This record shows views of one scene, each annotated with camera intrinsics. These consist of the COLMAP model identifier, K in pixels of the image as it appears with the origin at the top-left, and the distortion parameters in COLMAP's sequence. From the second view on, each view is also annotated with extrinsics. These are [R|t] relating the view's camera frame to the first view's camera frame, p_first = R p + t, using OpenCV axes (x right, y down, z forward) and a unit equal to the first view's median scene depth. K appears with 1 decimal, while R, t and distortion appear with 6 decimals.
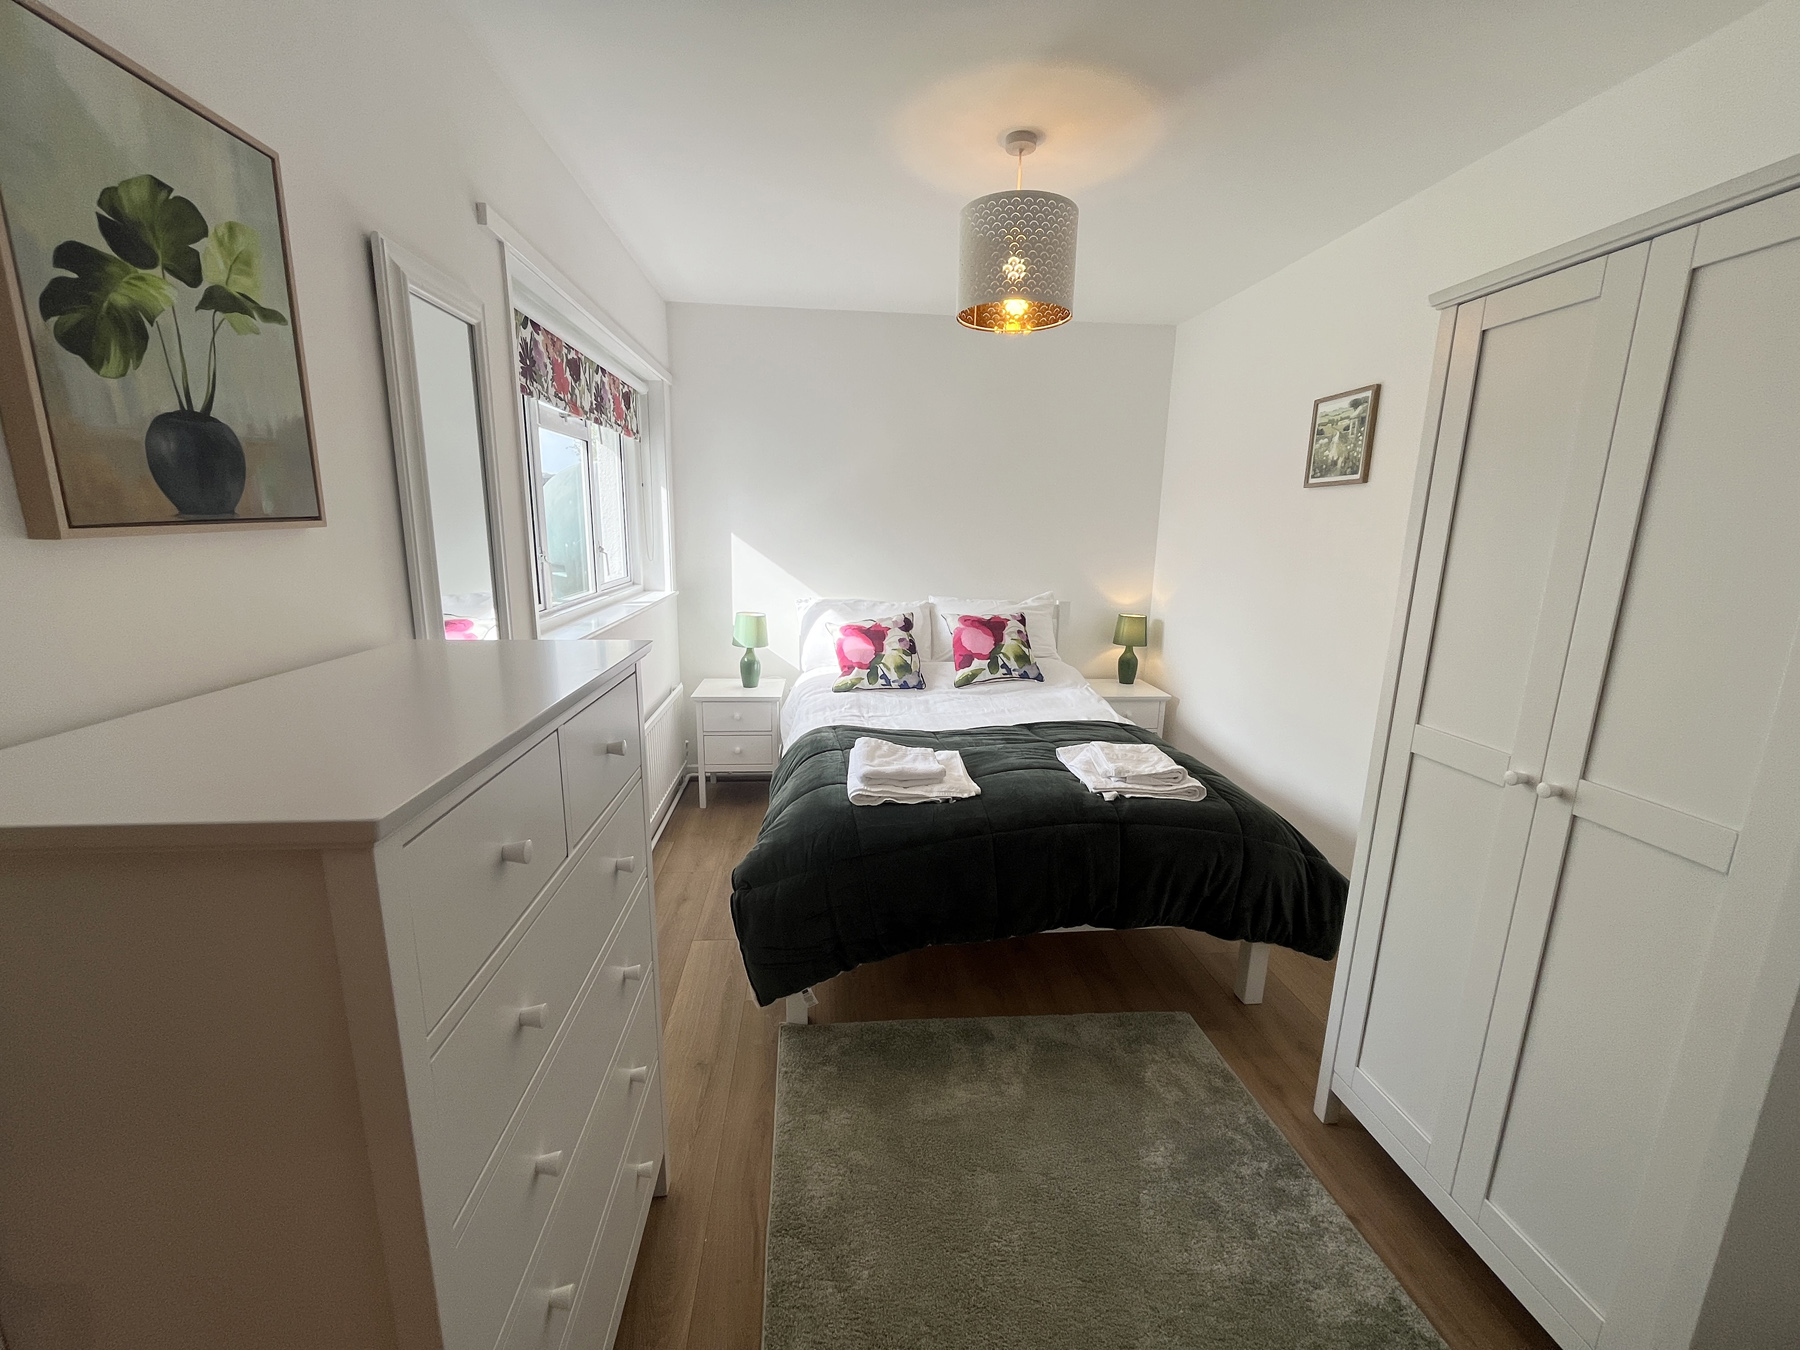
lens RADIAL K [[728.5, 0, 895.1], [0, 728.5, 676.5], [0, 0, 1]] dist [-0.001013, 0.000056]
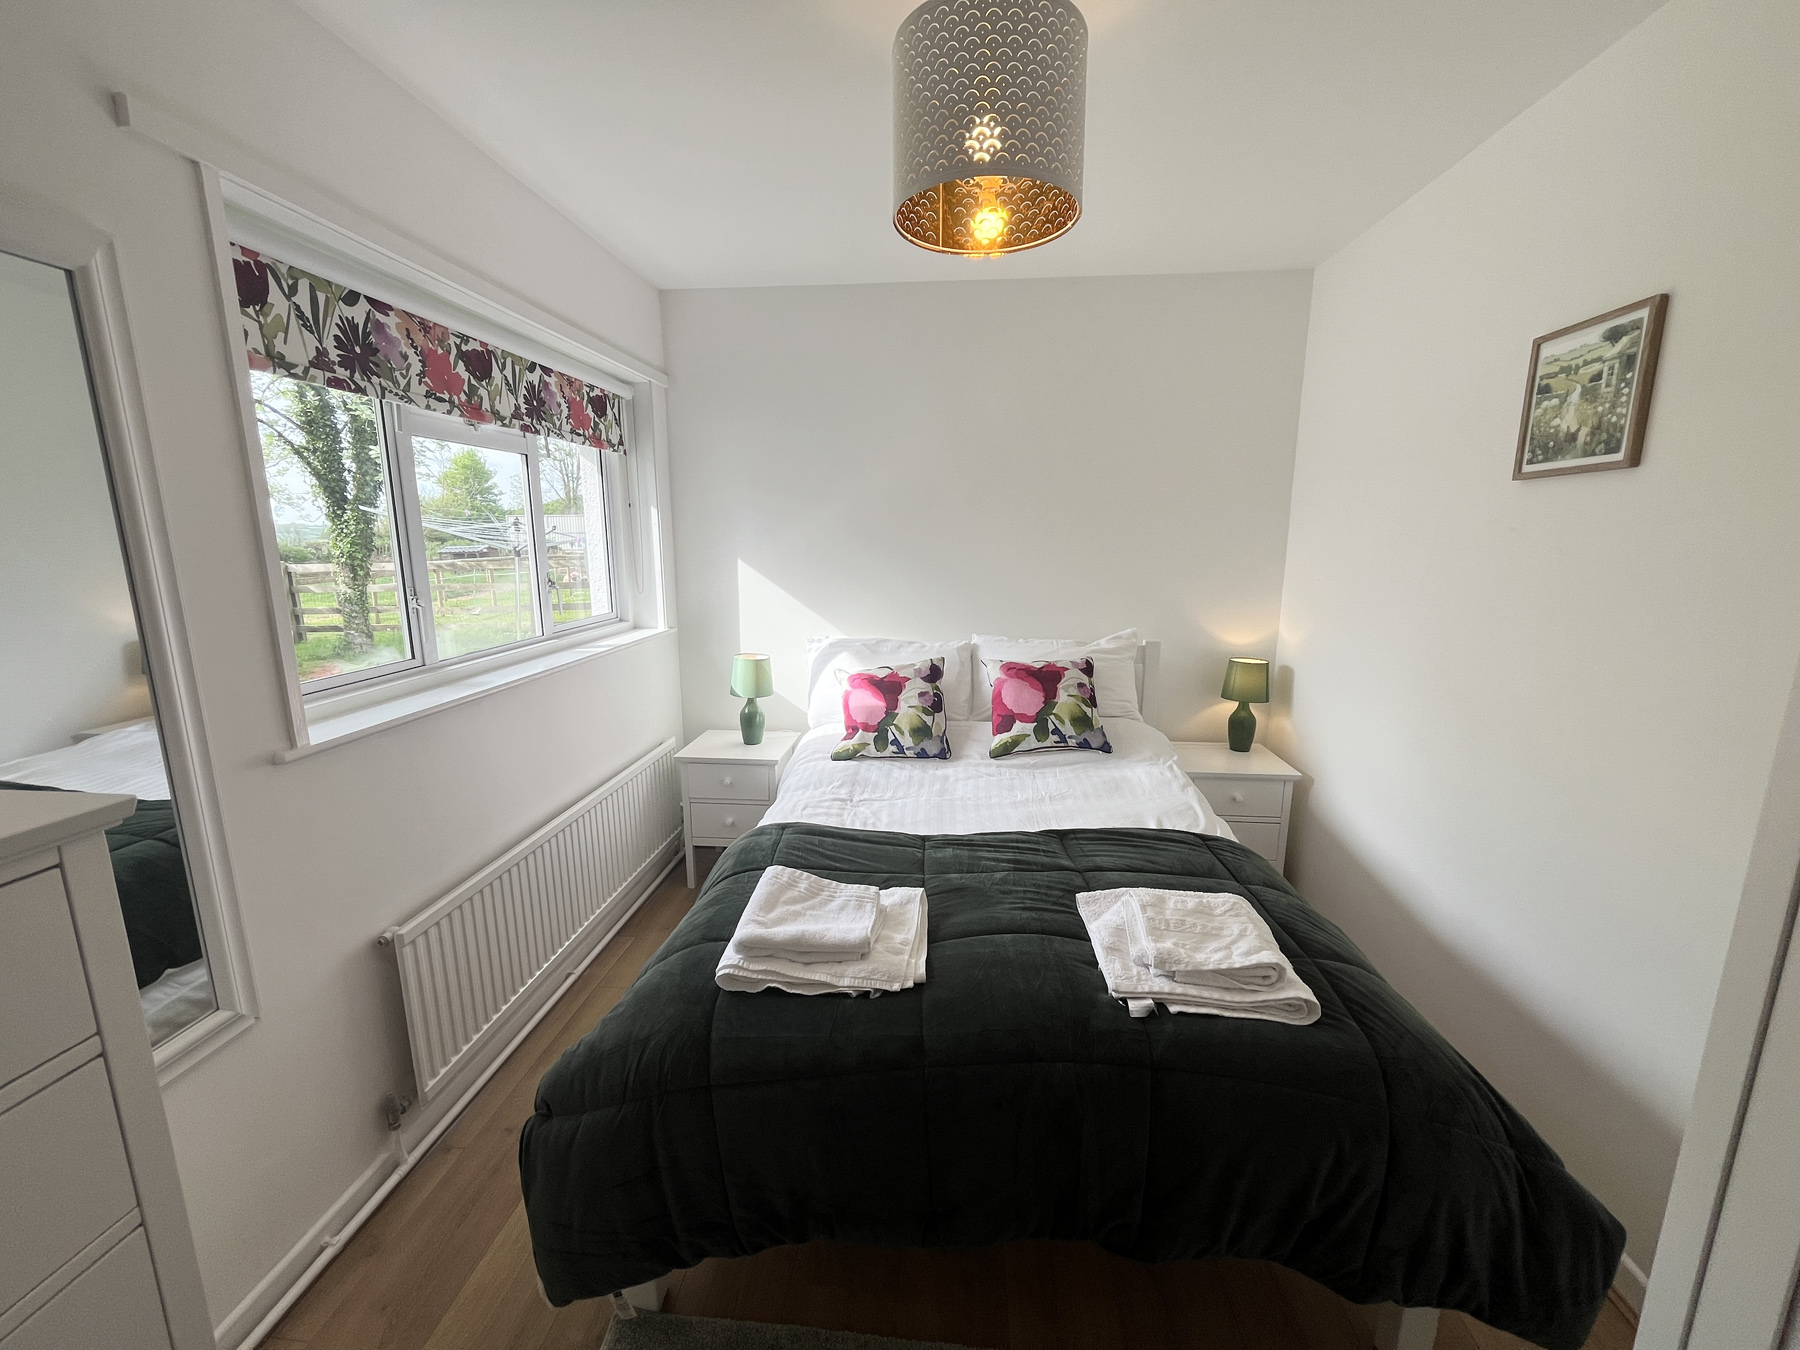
lens RADIAL K [[728.5, 0, 895.1], [0, 728.5, 676.5], [0, 0, 1]] dist [-0.001013, 0.000056]
pose [[0.982602, 0.015030, -0.185114, 0.131131], [-0.018596, 0.999673, -0.017542, -0.057827], [0.184790, 0.020679, 0.982561, 0.241929]]
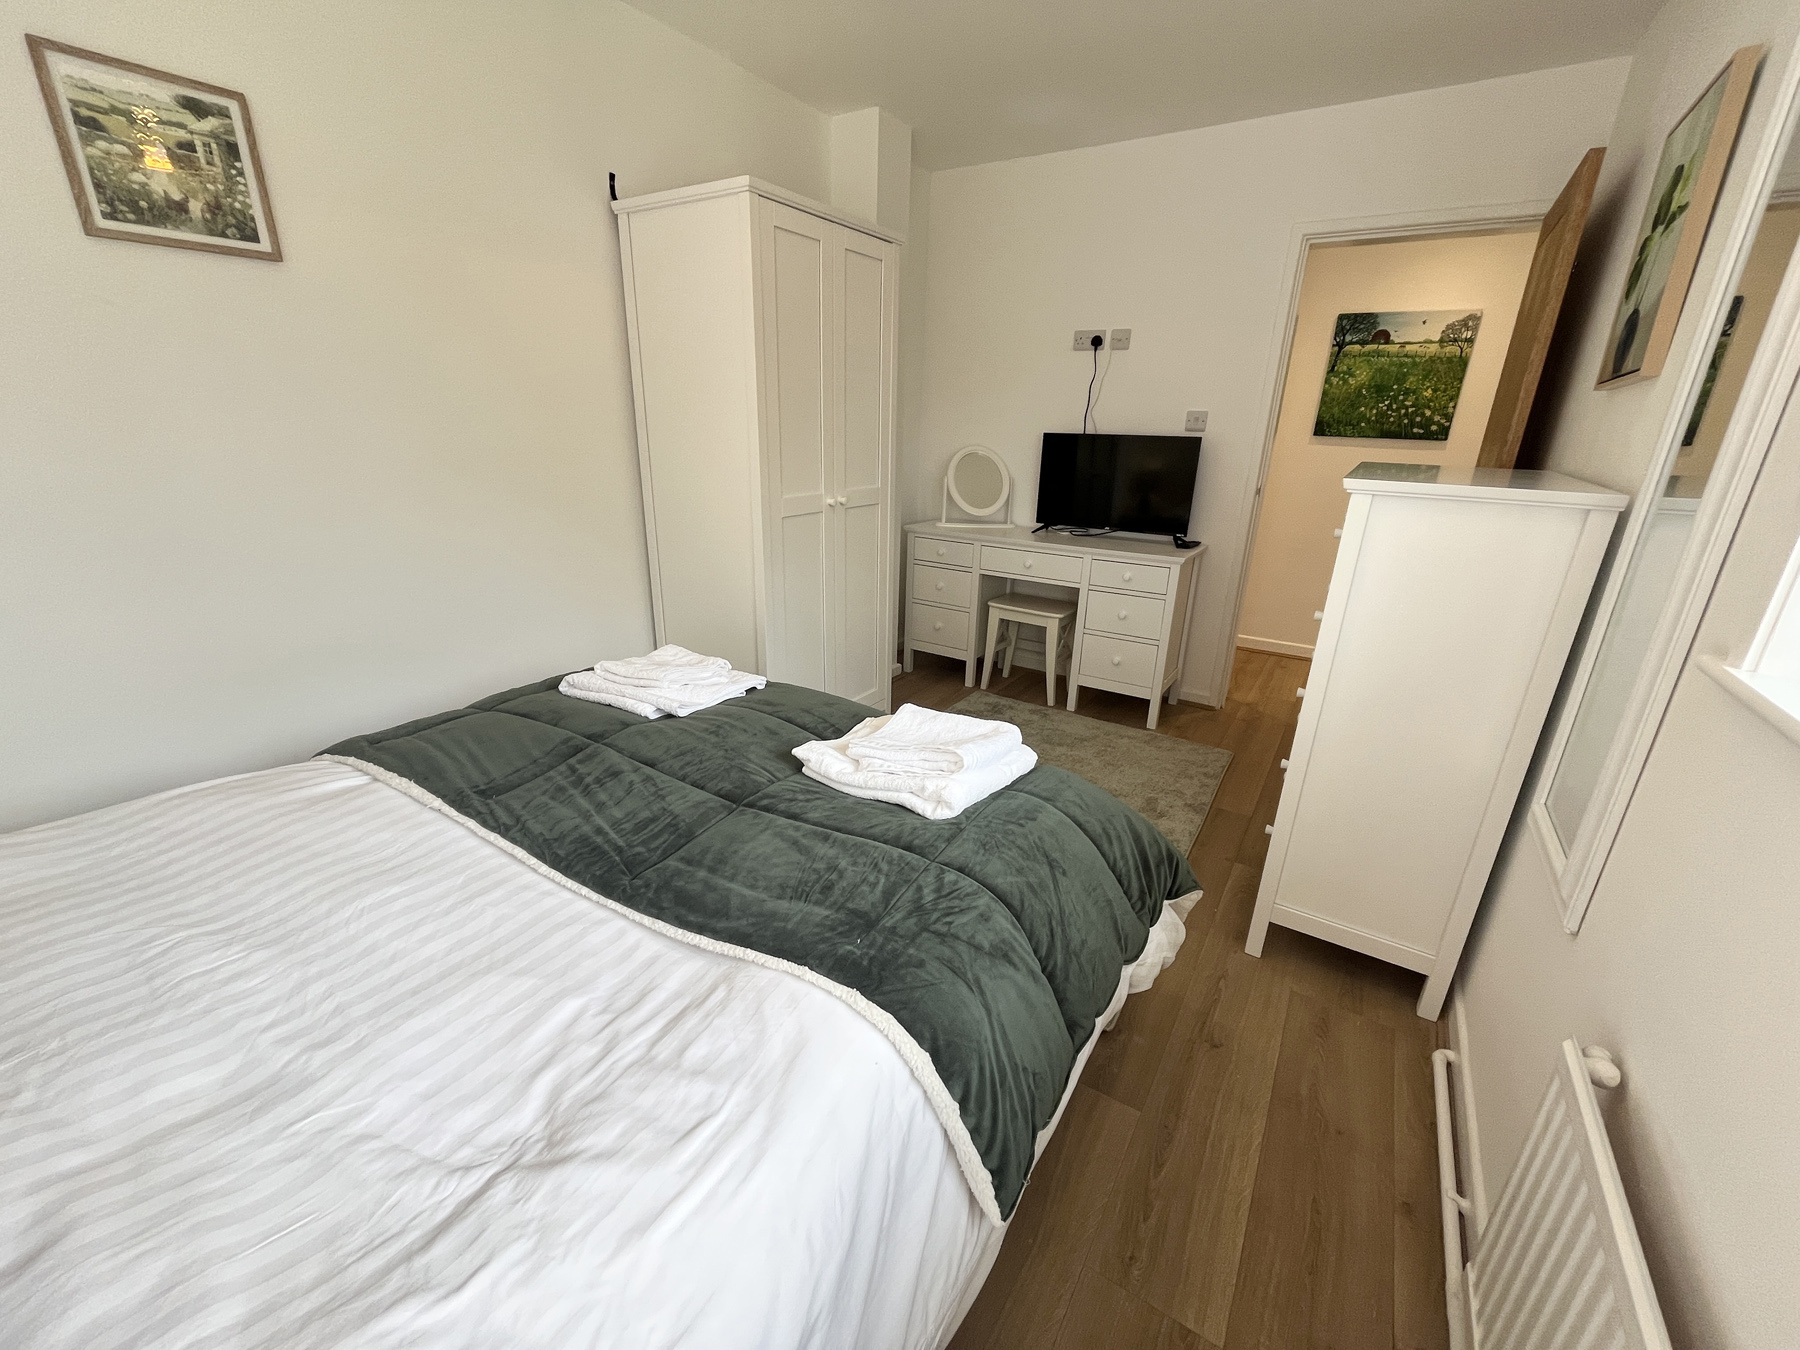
lens RADIAL K [[728.5, 0, 895.1], [0, 728.5, 676.5], [0, 0, 1]] dist [-0.001013, 0.000056]
pose [[-0.787030, -0.240515, 0.568099, -0.211870], [0.093968, 0.863389, 0.495711, -0.160551], [-0.609716, 0.443522, -0.656912, 0.949508]]
